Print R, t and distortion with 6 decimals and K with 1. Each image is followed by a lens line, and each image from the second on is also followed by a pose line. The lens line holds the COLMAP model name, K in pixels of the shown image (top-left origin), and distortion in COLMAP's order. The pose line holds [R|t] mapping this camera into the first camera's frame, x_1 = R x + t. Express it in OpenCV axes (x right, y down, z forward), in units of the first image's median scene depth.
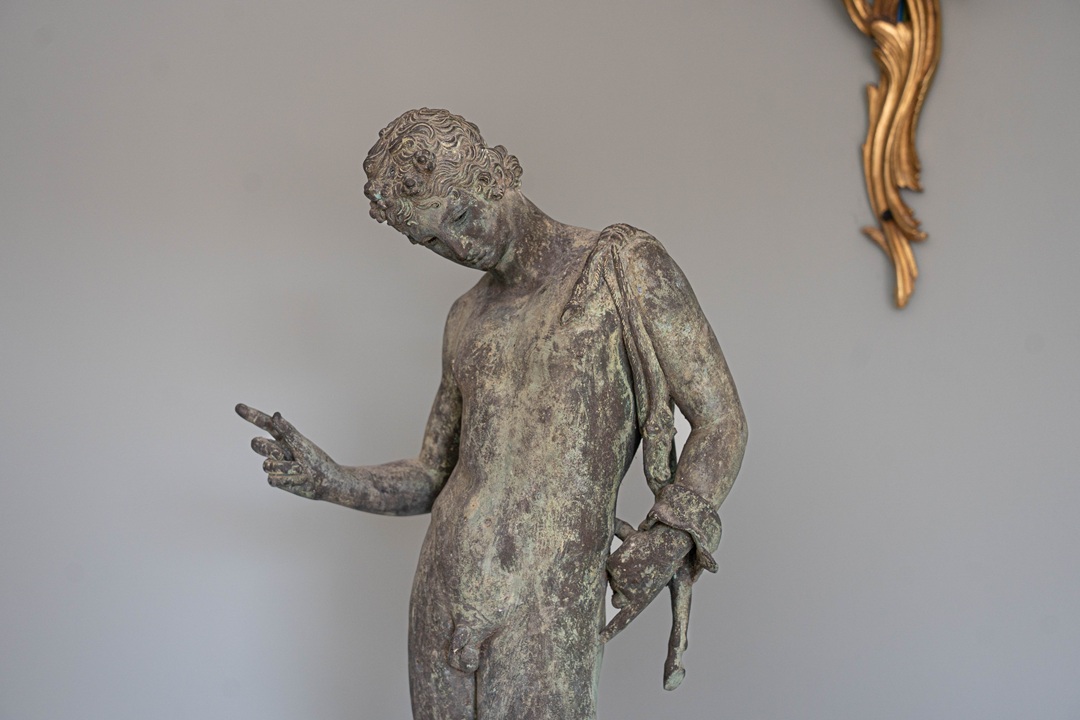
lens RADIAL K [[1648.0, 0, 534.3], [0, 1648.0, 361.1], [0, 0, 1]] dist [0.109478, 0.000000]
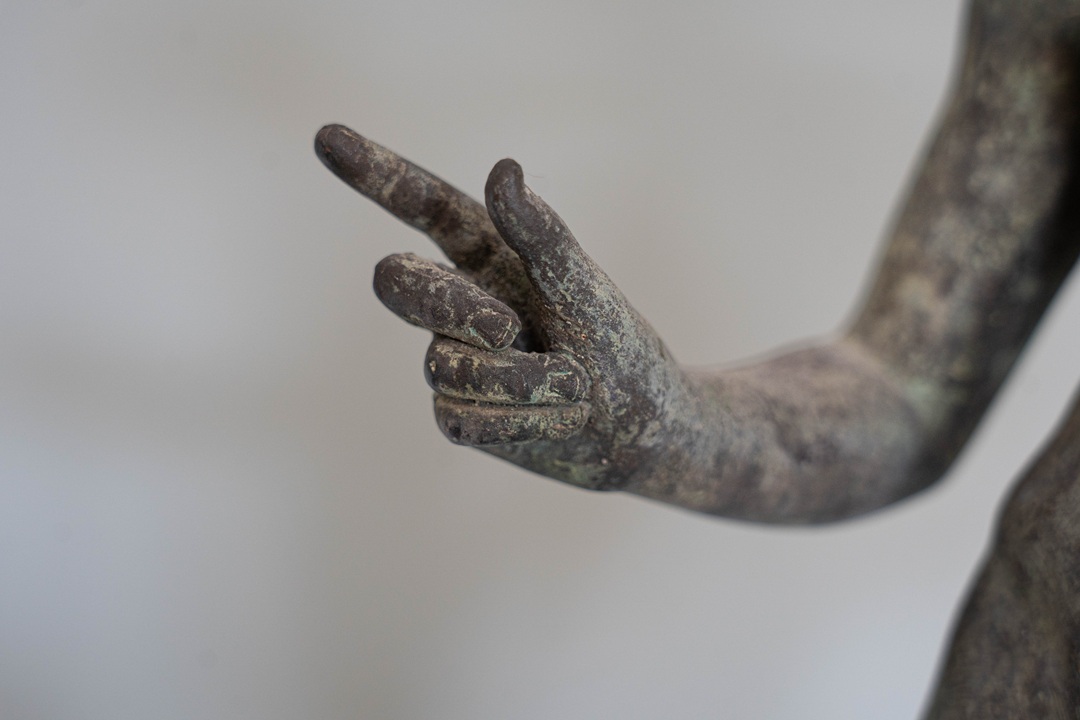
lens RADIAL K [[1565.2, 0, 537.2], [0, 1565.2, 361.9], [0, 0, 1]] dist [0.087587, 0.000000]
pose [[0.990950, 0.032624, 0.130210, -0.186438], [-0.047398, 0.992574, 0.112027, 0.035304], [-0.125588, -0.117185, 0.985137, 0.782430]]
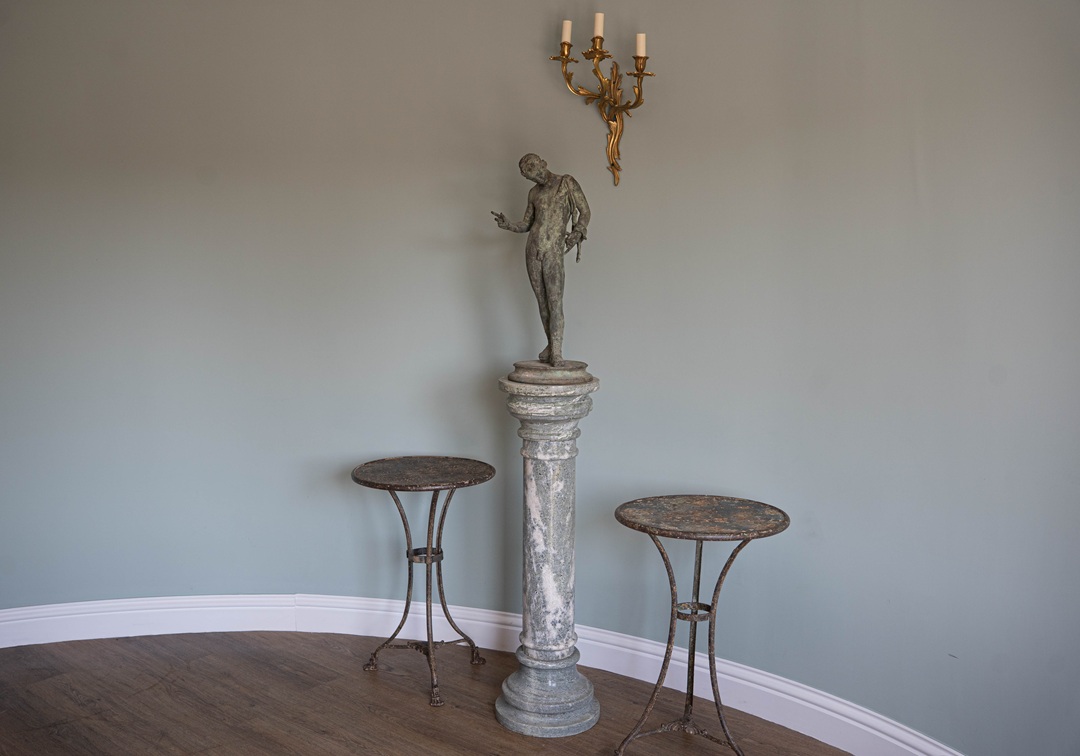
lens RADIAL K [[1166.5, 0, 502.6], [0, 1166.5, 366.4], [0, 0, 1]] dist [-0.107330, 0.000000]
pose [[0.988583, -0.049910, 0.142168, -0.712020], [0.027047, 0.987000, 0.158430, -0.072925], [-0.148228, -0.152776, 0.977081, -2.699763]]
